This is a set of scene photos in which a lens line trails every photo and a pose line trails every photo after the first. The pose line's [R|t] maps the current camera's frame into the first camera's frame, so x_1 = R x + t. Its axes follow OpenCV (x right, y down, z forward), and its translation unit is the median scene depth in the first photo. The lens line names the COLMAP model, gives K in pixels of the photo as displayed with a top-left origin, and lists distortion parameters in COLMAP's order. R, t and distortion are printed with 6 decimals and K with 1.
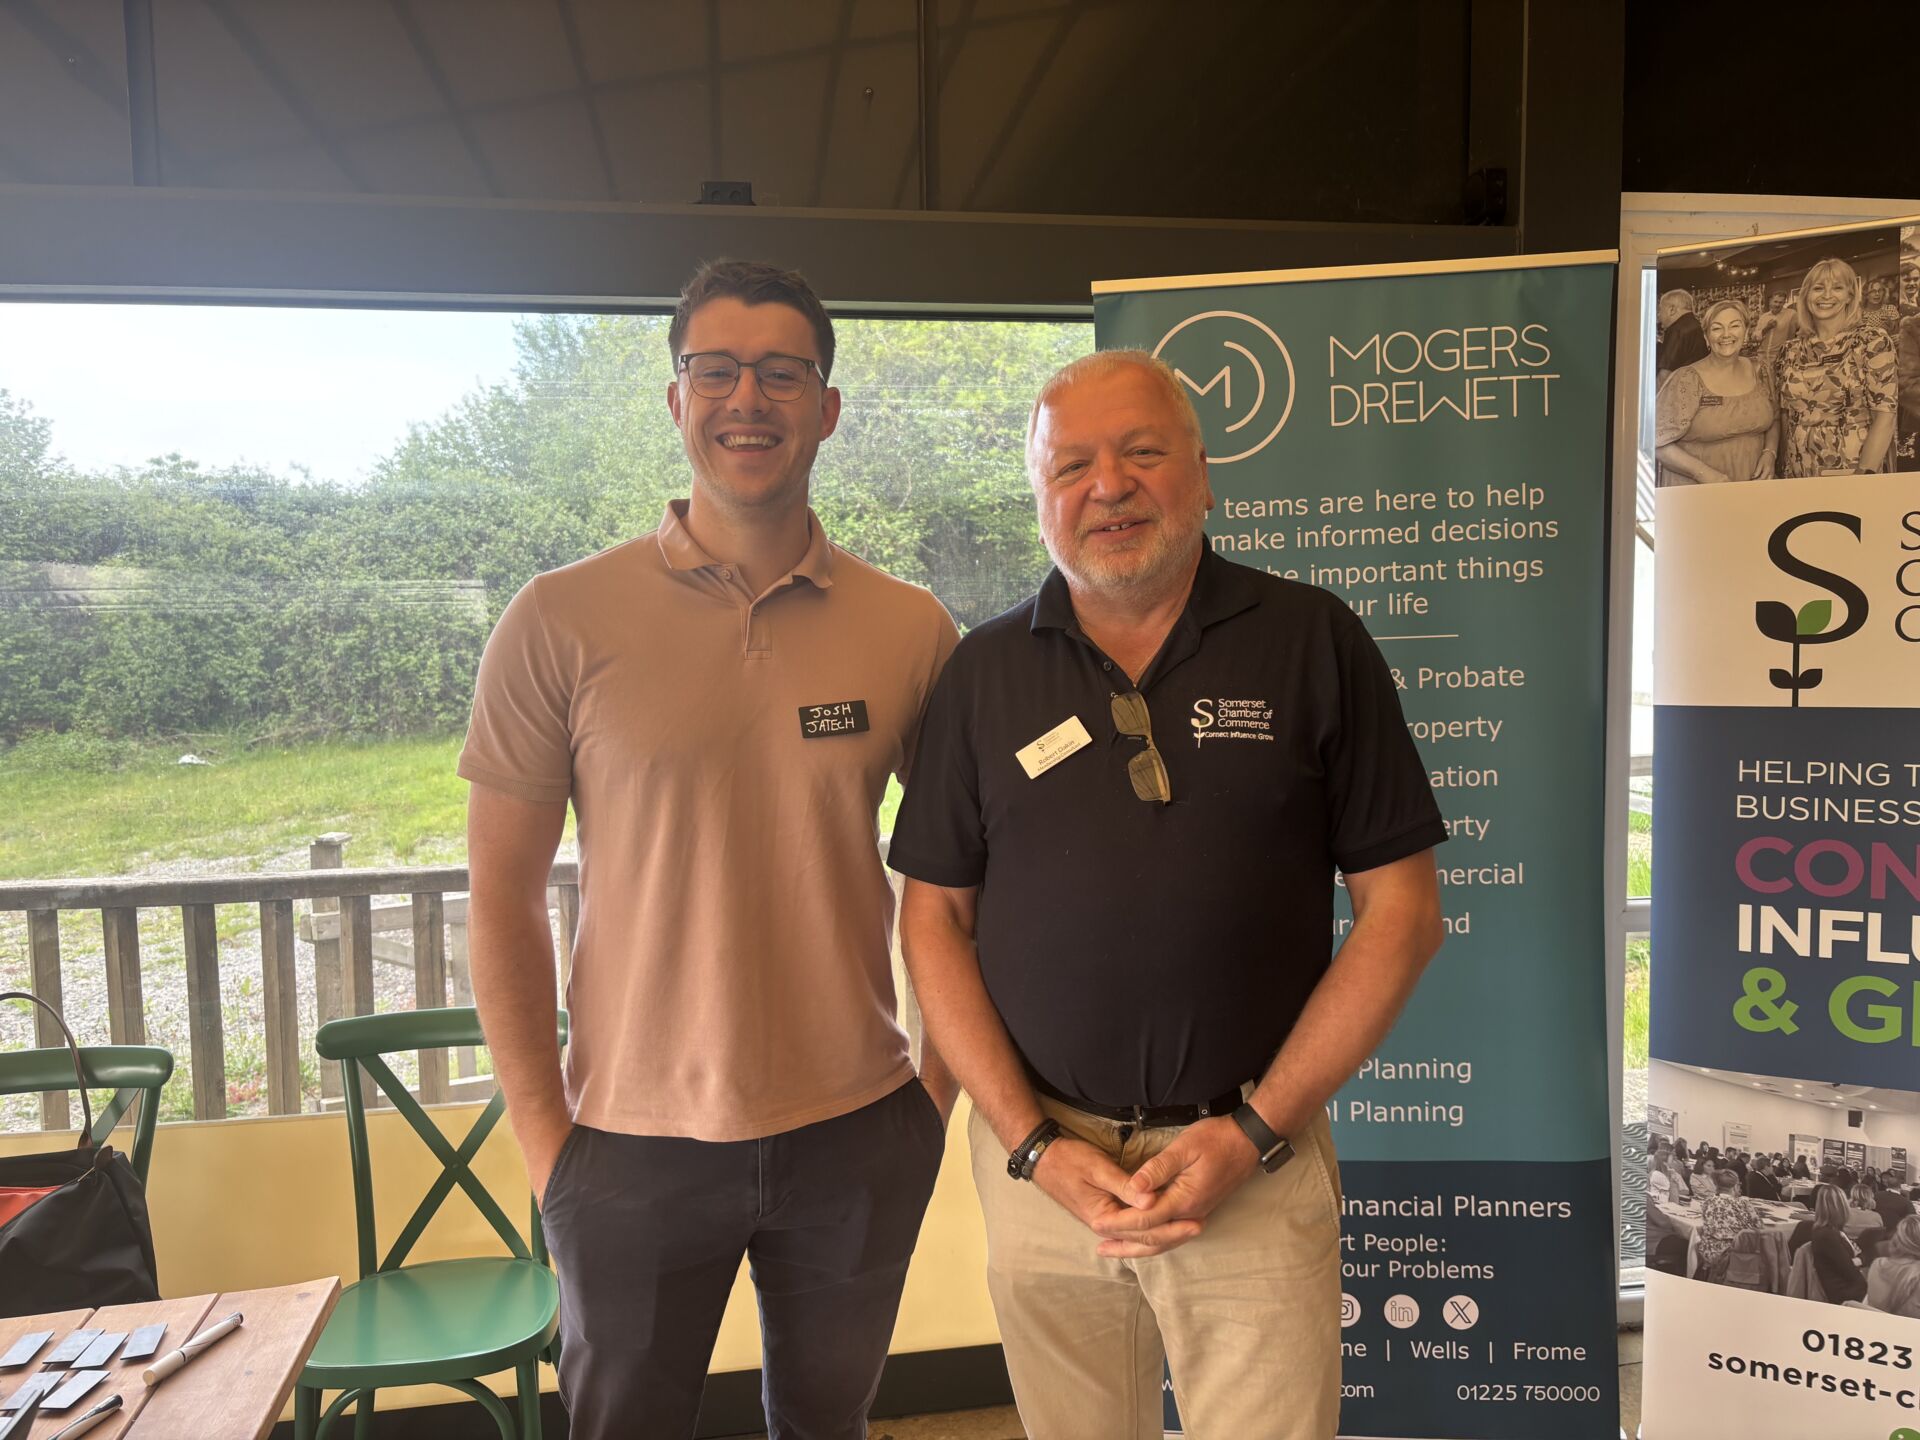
lens RADIAL K [[1452.7, 0, 944.1], [0, 1452.7, 728.1], [0, 0, 1]] dist [0.038198, -0.043227]
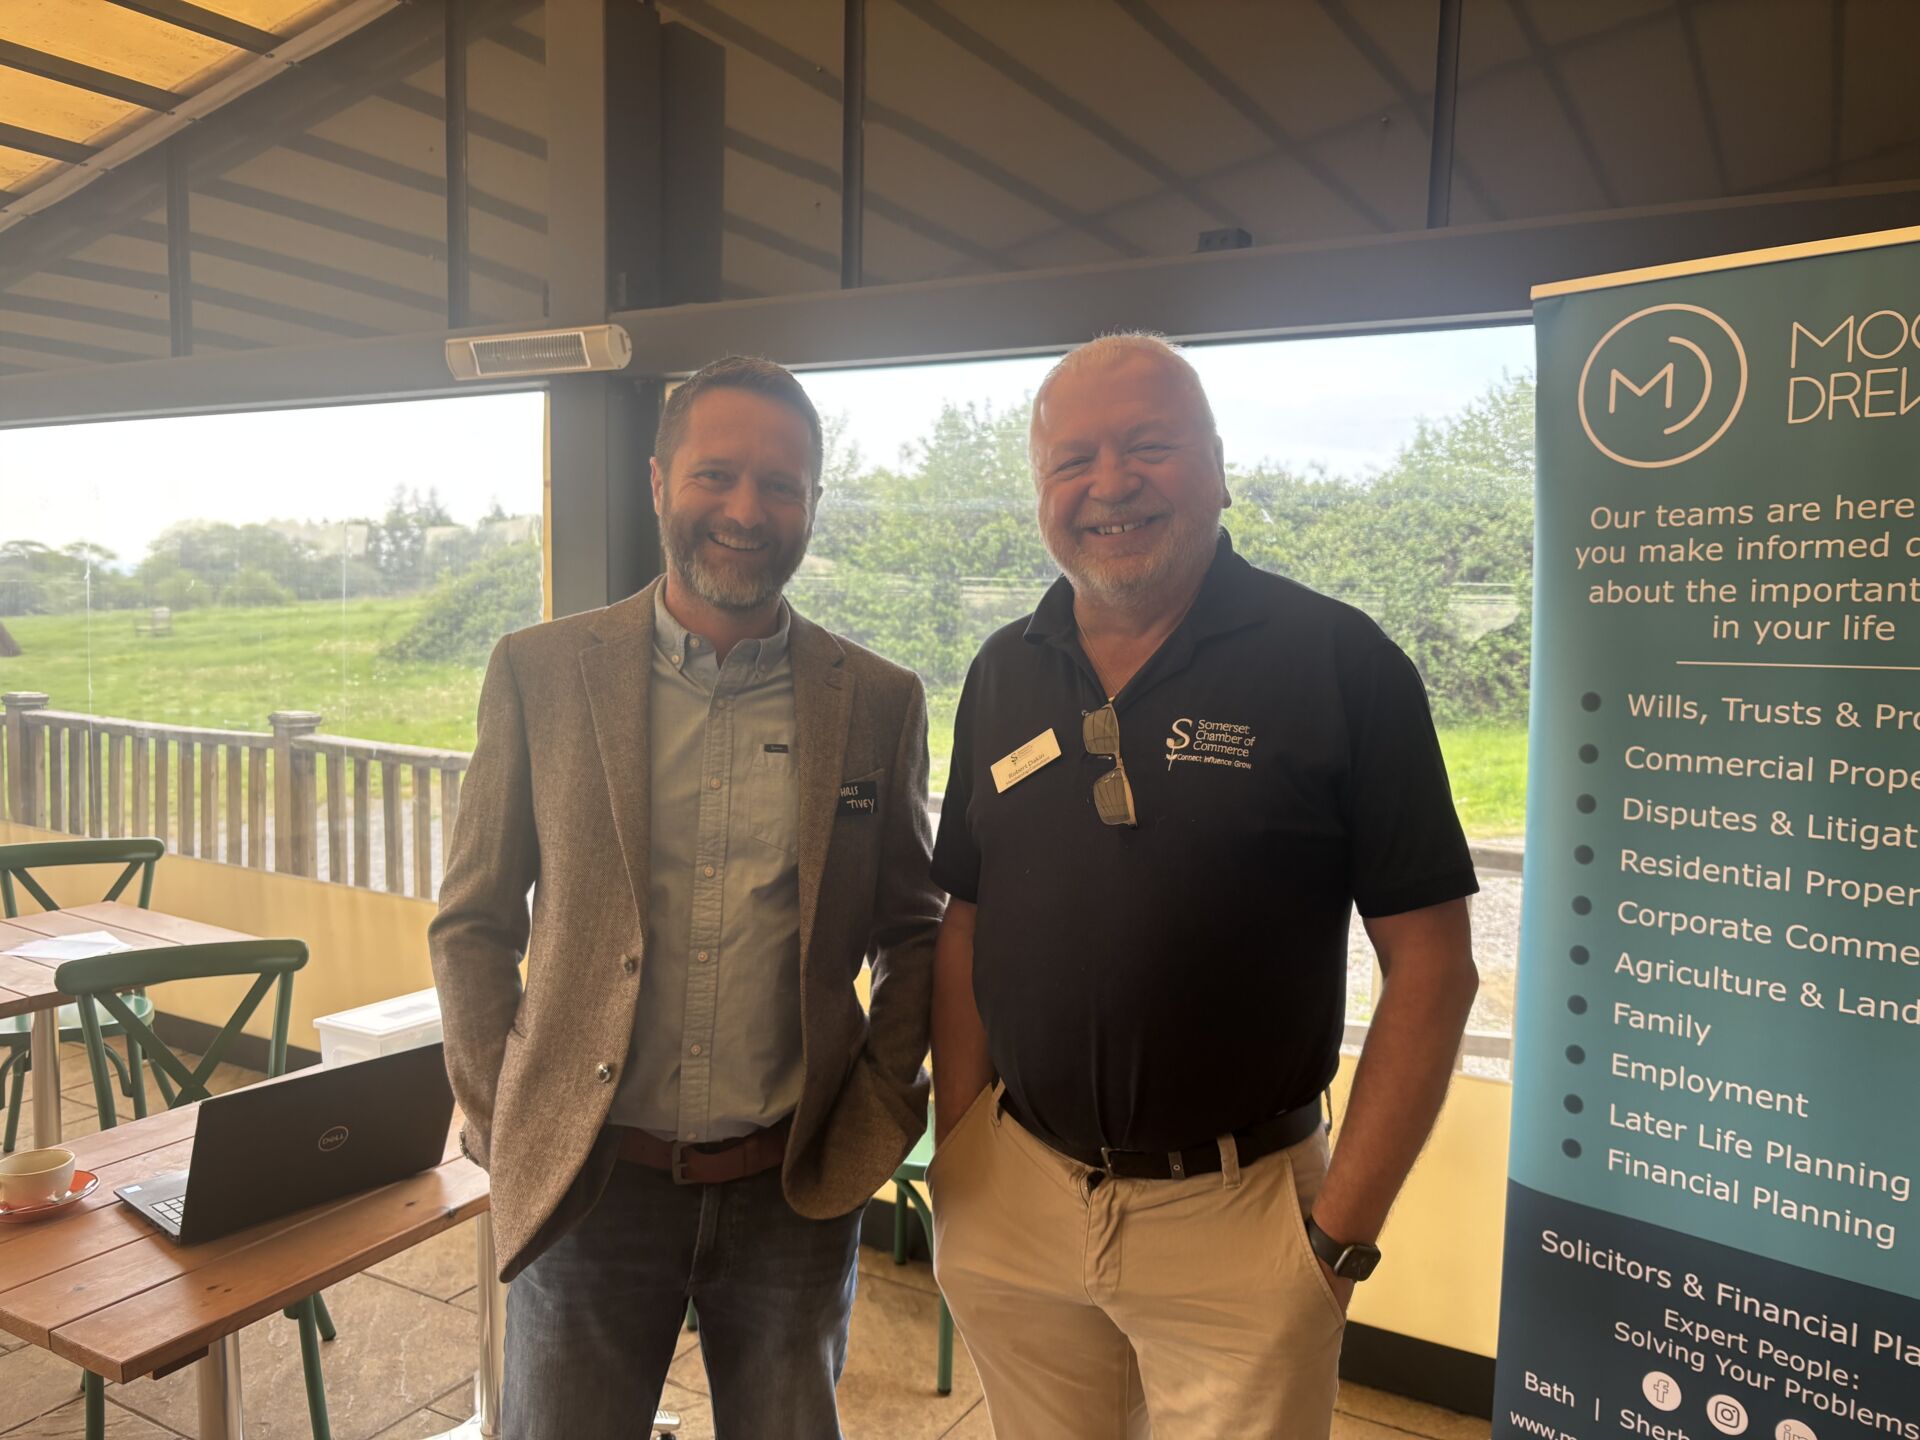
lens RADIAL K [[1448.2, 0, 970.0], [0, 1448.2, 727.6], [0, 0, 1]] dist [0.098617, -0.110371]
pose [[0.777928, 0.092716, -0.621475, 0.444341], [-0.089563, 0.995317, 0.036378, -0.011184], [0.621937, 0.027362, 0.782589, -0.006225]]
